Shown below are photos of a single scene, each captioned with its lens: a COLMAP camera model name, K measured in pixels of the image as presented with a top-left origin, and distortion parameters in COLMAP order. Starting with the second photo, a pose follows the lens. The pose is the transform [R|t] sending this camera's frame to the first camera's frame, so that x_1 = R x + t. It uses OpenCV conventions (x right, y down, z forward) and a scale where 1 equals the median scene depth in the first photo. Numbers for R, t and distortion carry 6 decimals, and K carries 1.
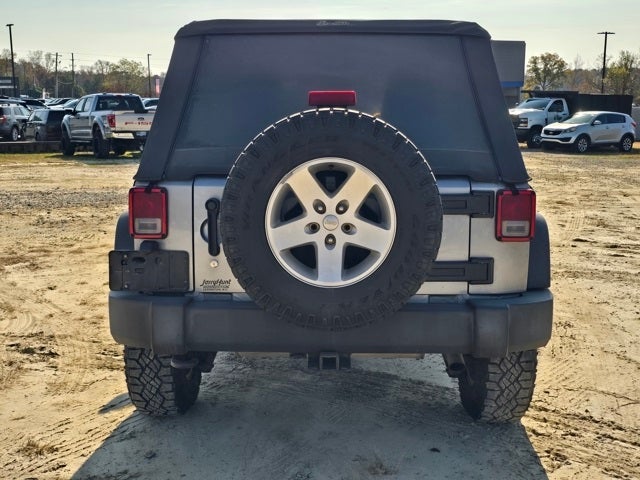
lens RADIAL K [[792.6, 0, 320.0], [0, 792.6, 240.0], [0, 0, 1]] dist [0.031670, 0.037758]
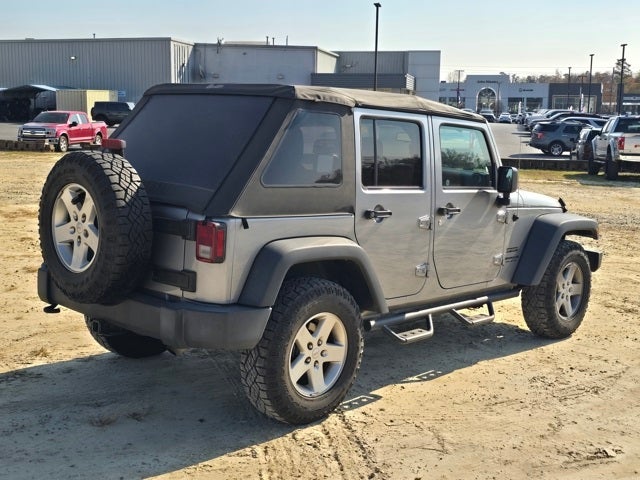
lens RADIAL K [[782.9, 0, 320.0], [0, 782.9, 240.0], [0, 0, 1]] dist [0.054971, -0.008878]
pose [[0.741180, 0.119993, -0.660495, 1.018219], [-0.132967, 0.990643, 0.030762, -0.080961], [0.658006, 0.065024, 0.750200, 0.150307]]
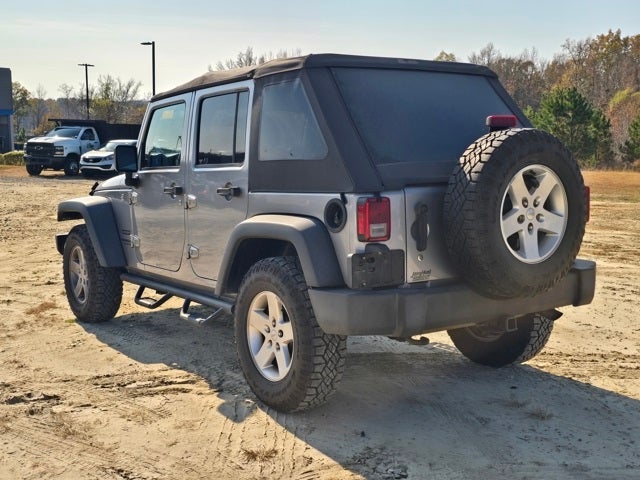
lens RADIAL K [[782.9, 0, 320.0], [0, 782.9, 240.0], [0, 0, 1]] dist [0.054971, -0.008878]
pose [[0.819027, -0.077364, 0.568516, -0.798261], [0.096682, 0.995308, -0.003842, -0.005857], [-0.565551, 0.058112, 0.822663, 0.087357]]
